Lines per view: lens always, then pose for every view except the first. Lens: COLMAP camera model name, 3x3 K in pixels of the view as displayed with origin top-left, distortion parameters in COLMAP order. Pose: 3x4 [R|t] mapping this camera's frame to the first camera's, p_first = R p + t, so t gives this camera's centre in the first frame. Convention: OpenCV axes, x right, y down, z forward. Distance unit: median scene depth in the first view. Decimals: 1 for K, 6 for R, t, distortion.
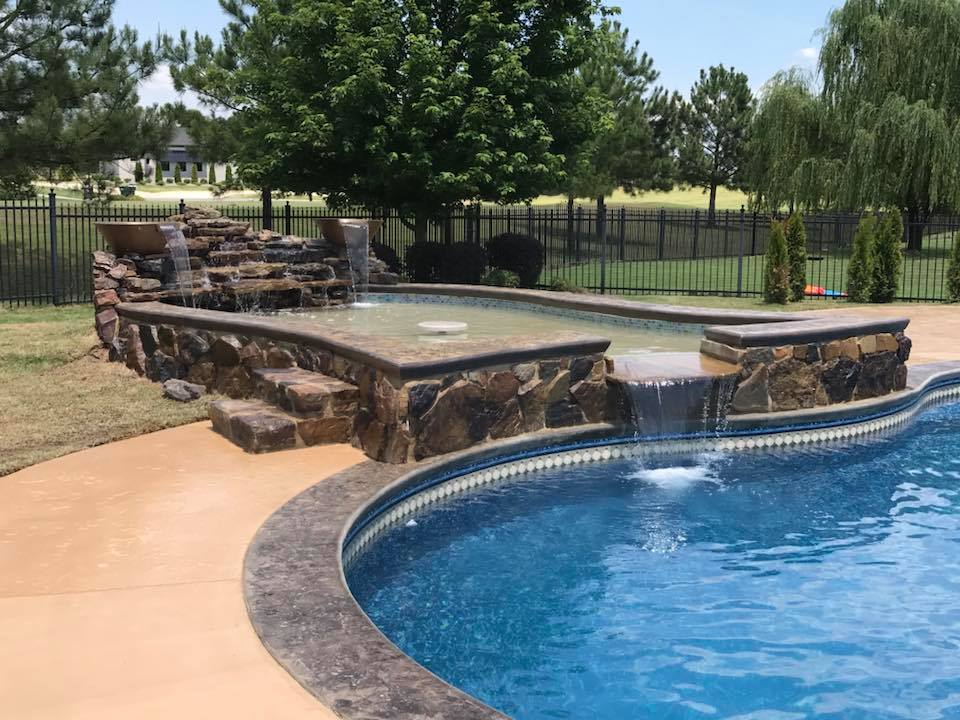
lens RADIAL K [[1215.1, 0, 480.0], [0, 1215.1, 360.0], [0, 0, 1]] dist [0.087445, 0.010910]
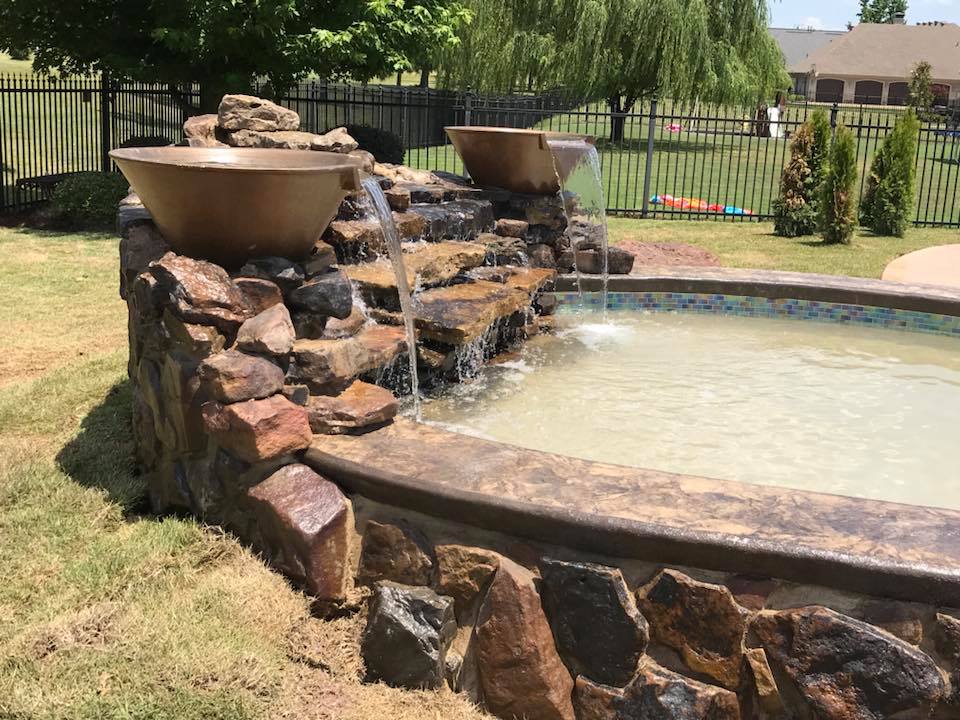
lens RADIAL K [[1215.1, 0, 480.0], [0, 1215.1, 360.0], [0, 0, 1]] dist [0.087445, 0.010910]
pose [[0.922306, -0.059216, 0.381896, -0.319406], [0.019115, 0.993972, 0.107958, -0.084608], [-0.385987, -0.092270, 0.917878, 0.614753]]
